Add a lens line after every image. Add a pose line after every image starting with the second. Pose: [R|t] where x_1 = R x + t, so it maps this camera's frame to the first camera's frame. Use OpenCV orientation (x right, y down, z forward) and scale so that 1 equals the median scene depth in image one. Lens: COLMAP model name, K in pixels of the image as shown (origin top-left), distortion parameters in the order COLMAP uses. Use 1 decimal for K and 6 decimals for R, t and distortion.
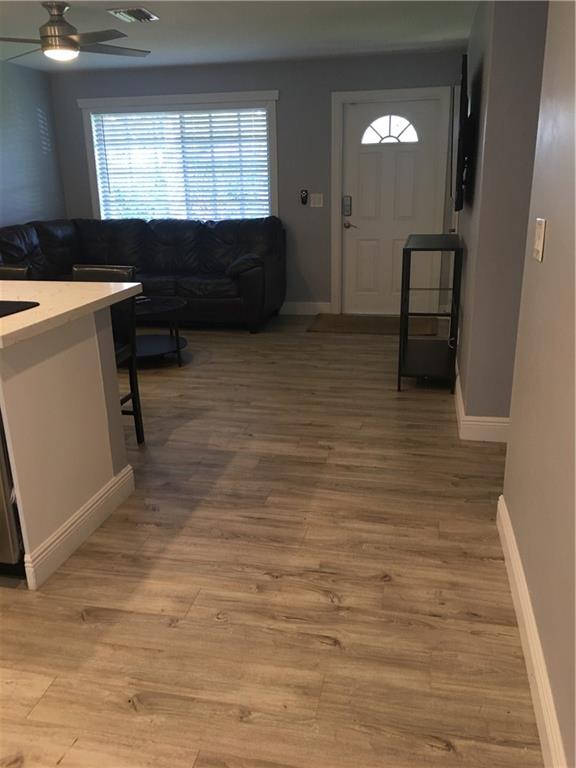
lens RADIAL K [[654.5, 0, 288.1], [0, 654.5, 383.7], [0, 0, 1]] dist [-0.011374, -0.004478]
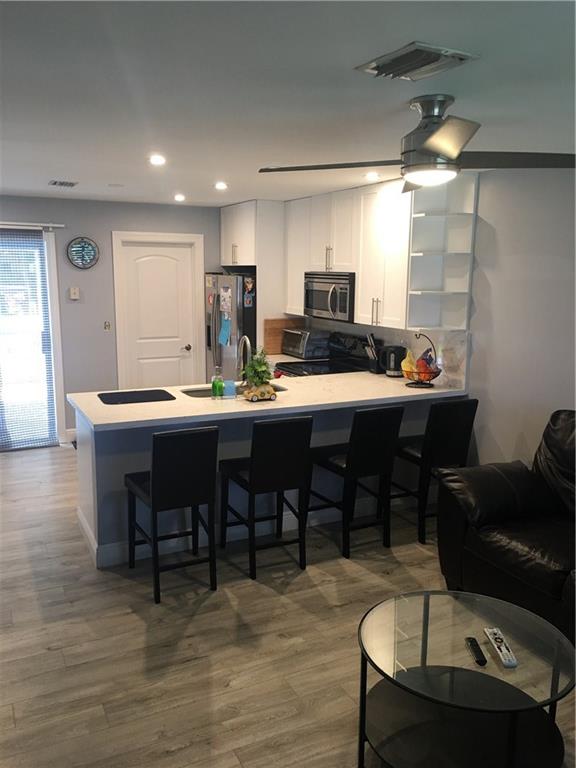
lens RADIAL K [[654.5, 0, 287.4], [0, 654.5, 384.2], [0, 0, 1]] dist [-0.011374, -0.004478]
pose [[-0.779236, 0.120613, -0.615015, 0.169153], [-0.186685, 0.892092, 0.411486, -0.597940], [0.598280, 0.435459, -0.672634, 1.550413]]
